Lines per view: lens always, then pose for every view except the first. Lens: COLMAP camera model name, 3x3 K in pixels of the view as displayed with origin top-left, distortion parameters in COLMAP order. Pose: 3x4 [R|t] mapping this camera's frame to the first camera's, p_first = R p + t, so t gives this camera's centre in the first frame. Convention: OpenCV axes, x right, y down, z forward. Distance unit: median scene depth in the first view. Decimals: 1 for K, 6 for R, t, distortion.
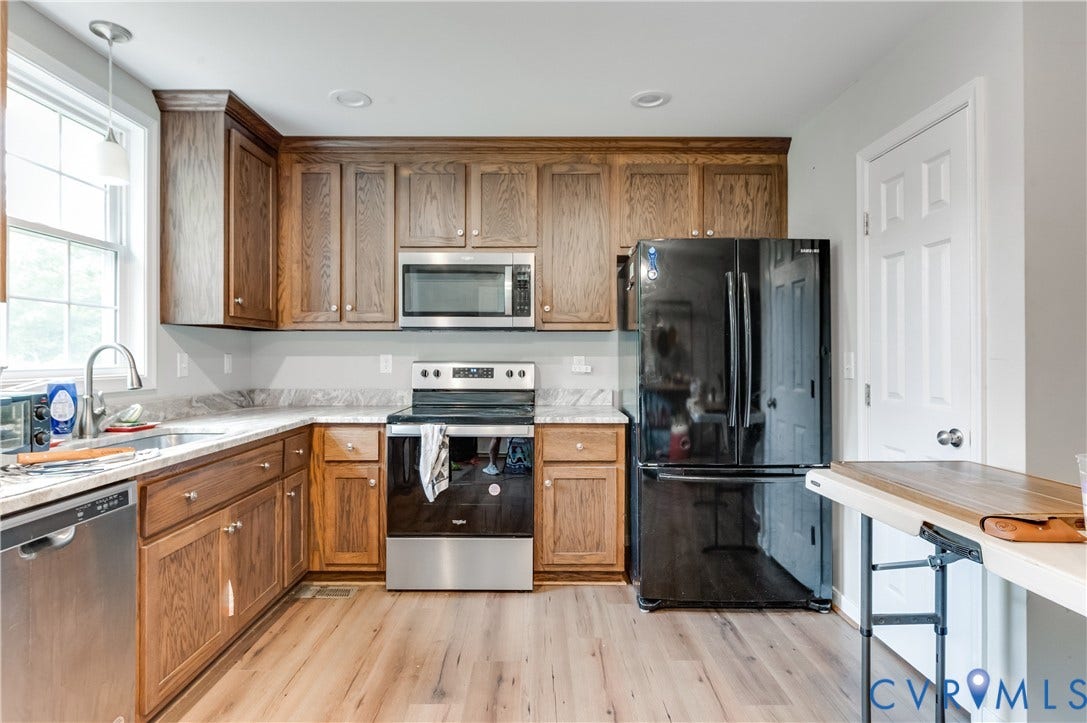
lens RADIAL K [[553.9, 0, 549.9], [0, 553.9, 354.0], [0, 0, 1]] dist [-0.003168, -0.000822]
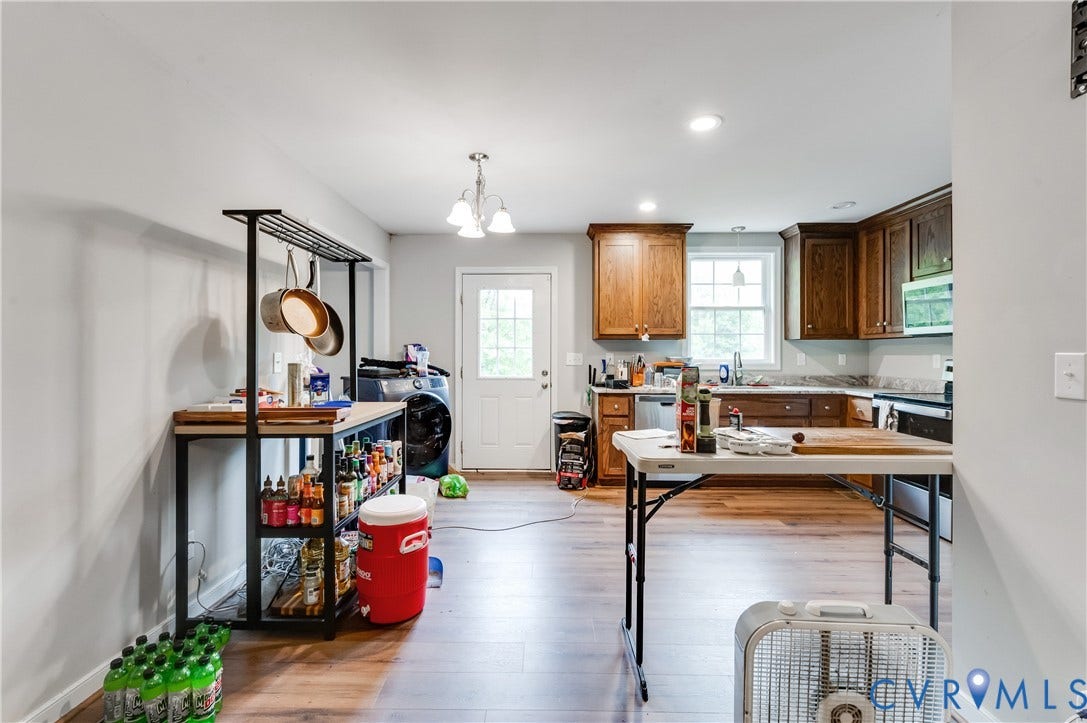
lens RADIAL K [[478.8, 0, 532.2], [0, 478.8, 355.3], [0, 0, 1]] dist [0.003068, 0.000013]
pose [[-0.034235, 0.002249, -0.999411, 1.086818], [0.000313, 0.999997, 0.002239, 0.000419], [0.999414, -0.000236, -0.034236, 0.084493]]
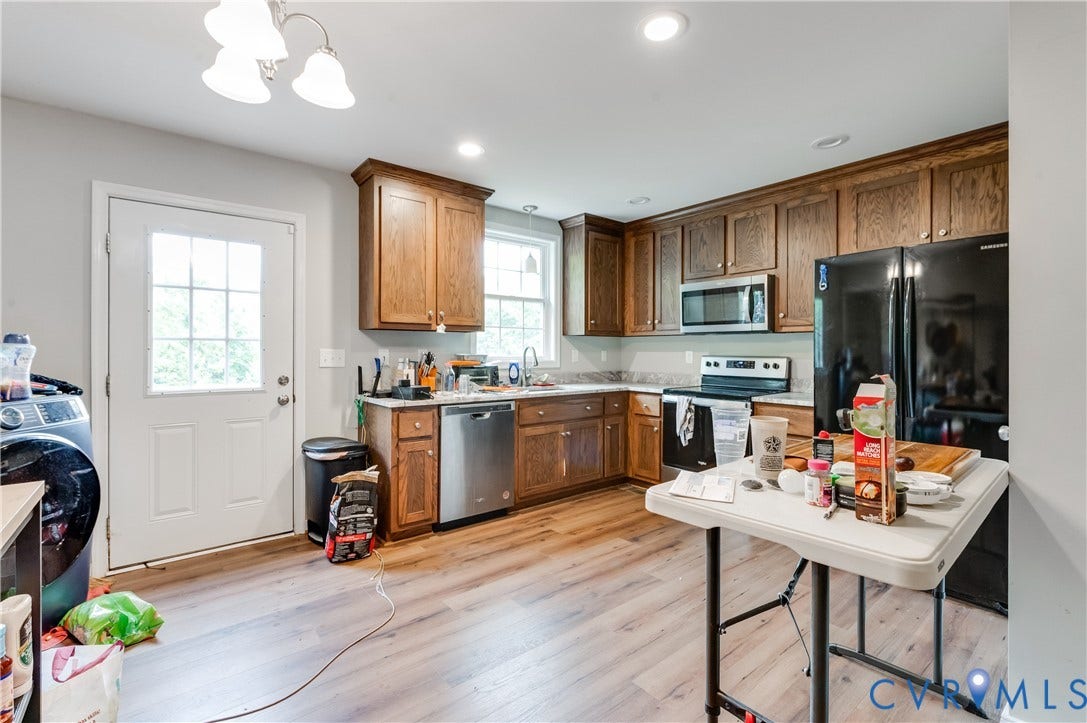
lens RADIAL K [[489.2, 0, 538.8], [0, 489.2, 351.9], [0, 0, 1]] dist [-0.000092, -0.000855]
pose [[0.618999, 0.003412, -0.785385, 0.594295], [-0.000971, 0.999993, 0.003580, -0.000844], [0.785391, -0.001454, 0.618998, -0.159963]]
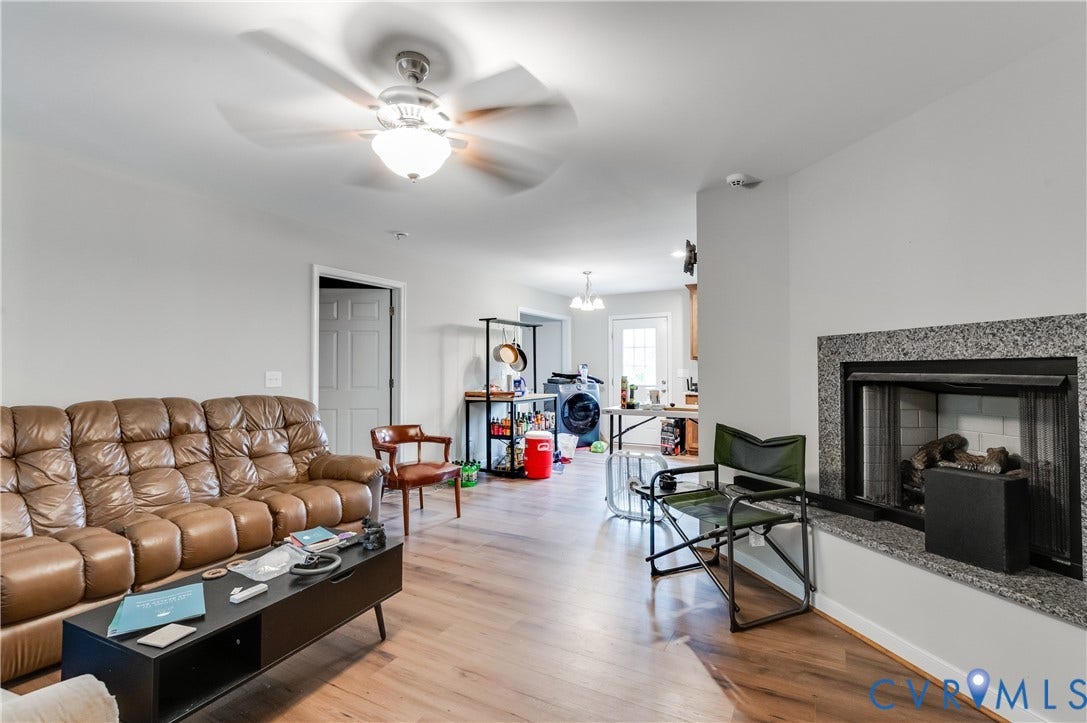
lens RADIAL K [[489.2, 0, 538.8], [0, 489.2, 351.9], [0, 0, 1]] dist [-0.000092, -0.000855]
pose [[-0.514219, -0.027922, -0.857204, 2.008099], [0.005820, 0.999333, -0.036043, -0.004758], [0.857639, -0.023523, -0.513714, 0.860042]]
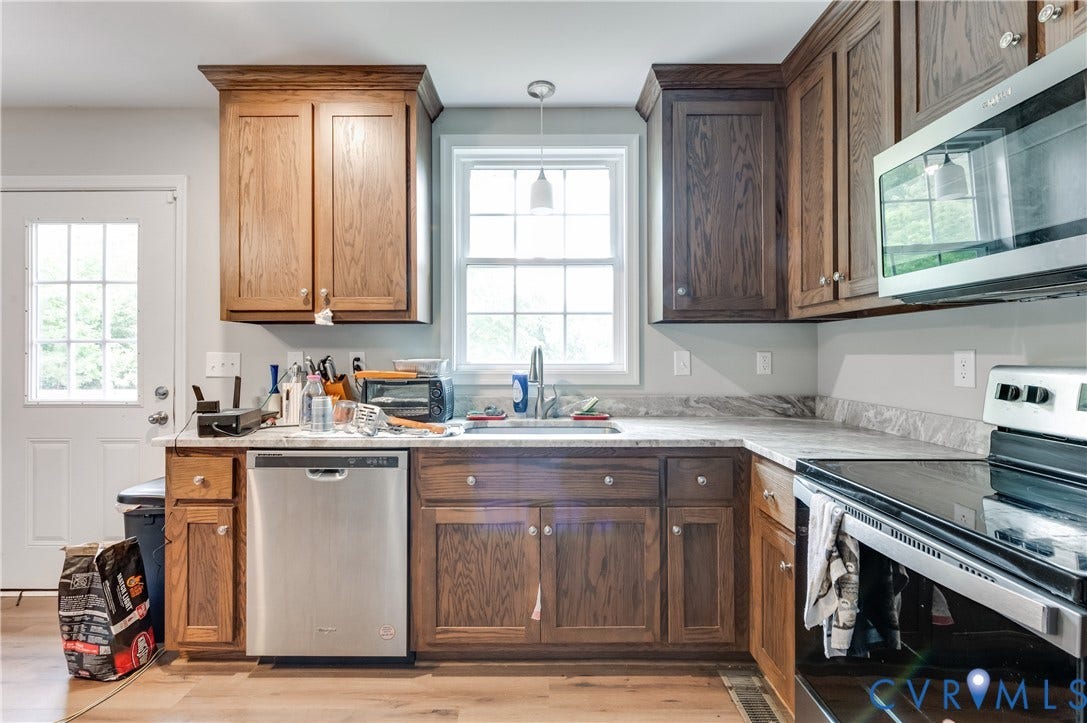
lens RADIAL K [[485.9, 0, 529.6], [0, 485.9, 353.5], [0, 0, 1]] dist [0.002940, -0.003201]
pose [[-0.020608, -0.001827, -0.999786, 0.207652], [0.003132, 0.999993, -0.001892, 0.003078], [0.999783, -0.003171, -0.020603, 0.734451]]
